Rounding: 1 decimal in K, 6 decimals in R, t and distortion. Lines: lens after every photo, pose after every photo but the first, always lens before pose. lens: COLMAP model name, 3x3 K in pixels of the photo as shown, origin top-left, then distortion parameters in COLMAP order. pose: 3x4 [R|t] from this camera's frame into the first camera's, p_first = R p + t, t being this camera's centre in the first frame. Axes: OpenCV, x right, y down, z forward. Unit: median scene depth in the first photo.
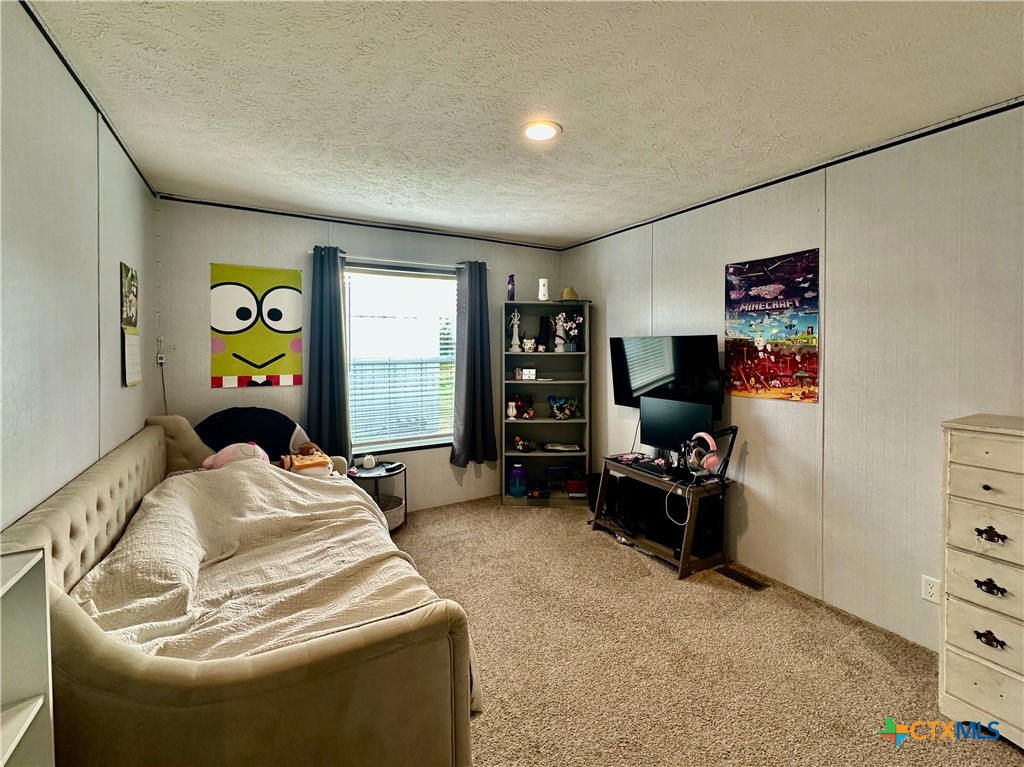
lens RADIAL K [[437.4, 0, 512.1], [0, 437.4, 381.2], [0, 0, 1]] dist [-0.000096, 0.000020]
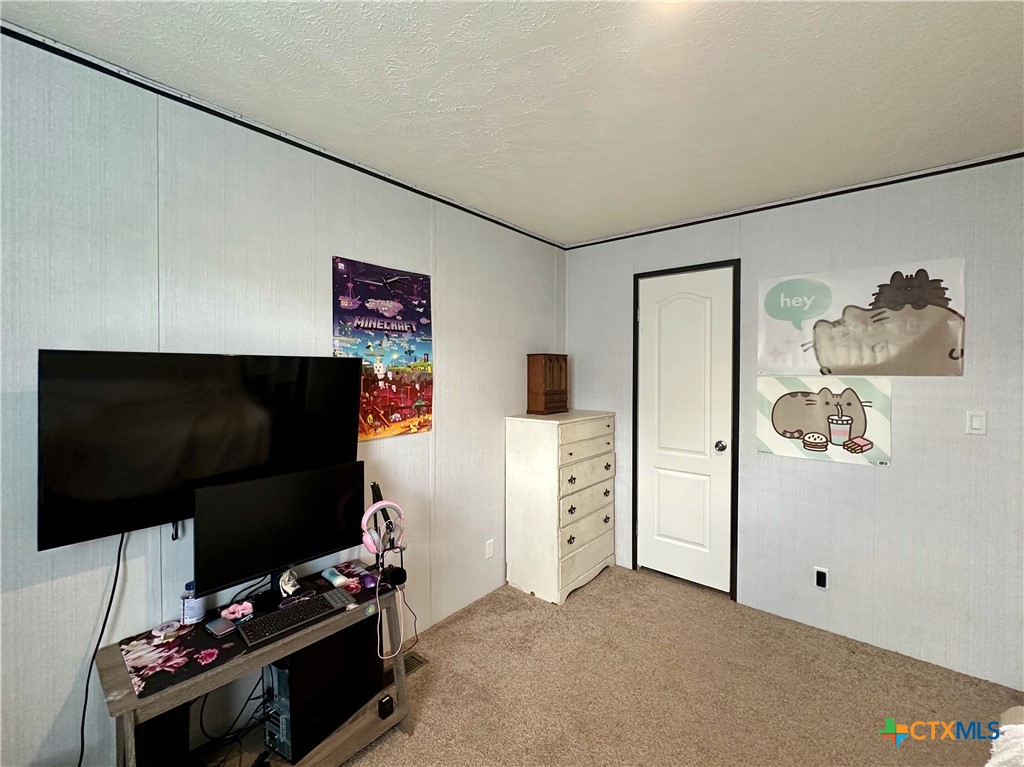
lens RADIAL K [[437.4, 0, 513.7], [0, 437.4, 382.8], [0, 0, 1]] dist [-0.000096, 0.000020]
pose [[-0.350873, -0.020175, 0.936206, -0.280594], [0.078623, 0.995603, 0.050922, -0.088412], [-0.933117, 0.091474, -0.347744, 1.087947]]
